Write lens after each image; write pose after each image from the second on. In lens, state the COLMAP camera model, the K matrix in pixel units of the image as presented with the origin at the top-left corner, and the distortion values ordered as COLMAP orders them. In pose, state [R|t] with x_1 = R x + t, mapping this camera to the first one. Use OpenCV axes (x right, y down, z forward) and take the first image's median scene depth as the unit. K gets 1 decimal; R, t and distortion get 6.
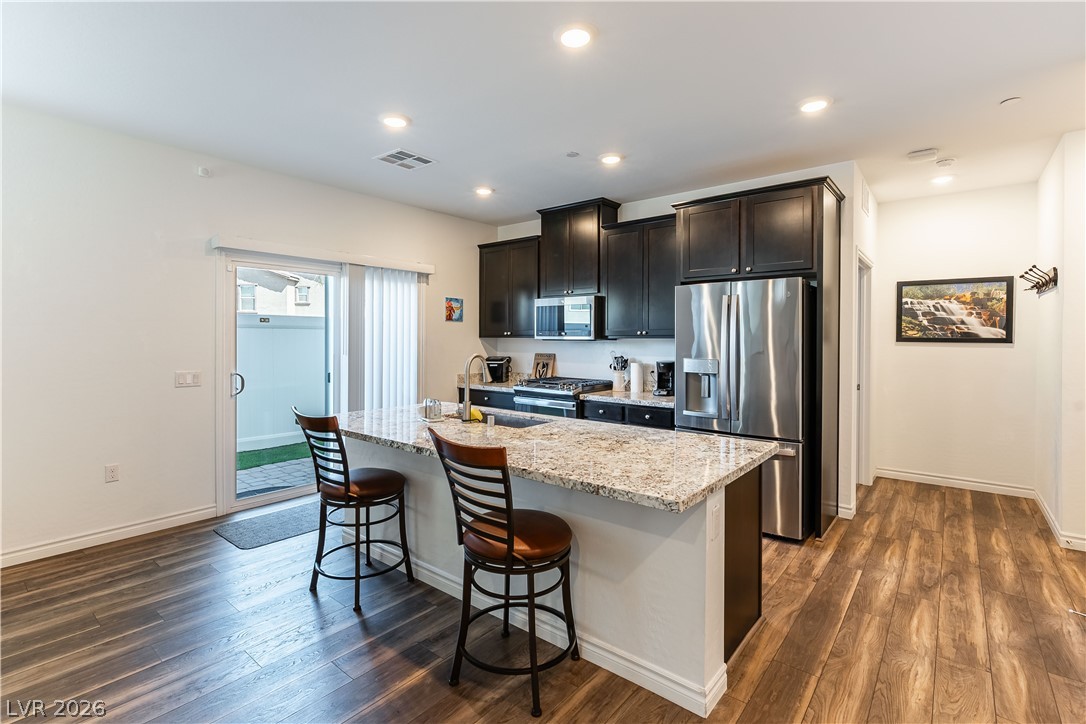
lens RADIAL K [[502.4, 0, 547.4], [0, 502.4, 340.1], [0, 0, 1]] dist [-0.002111, -0.000476]
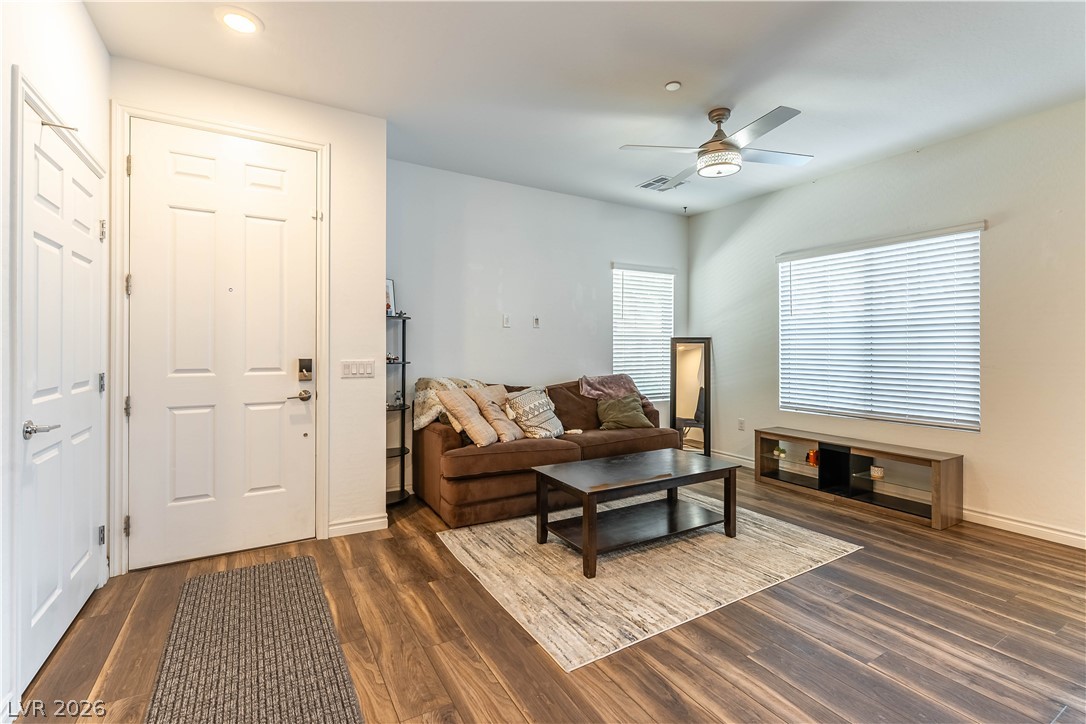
lens RADIAL K [[484.4, 0, 537.5], [0, 484.4, 344.0], [0, 0, 1]] dist [0.002912, 0.000153]
pose [[-0.358788, -0.014190, -0.933311, 0.232153], [-0.007470, 0.999896, -0.012330, 0.043986], [0.933389, 0.002548, -0.358856, 0.293188]]
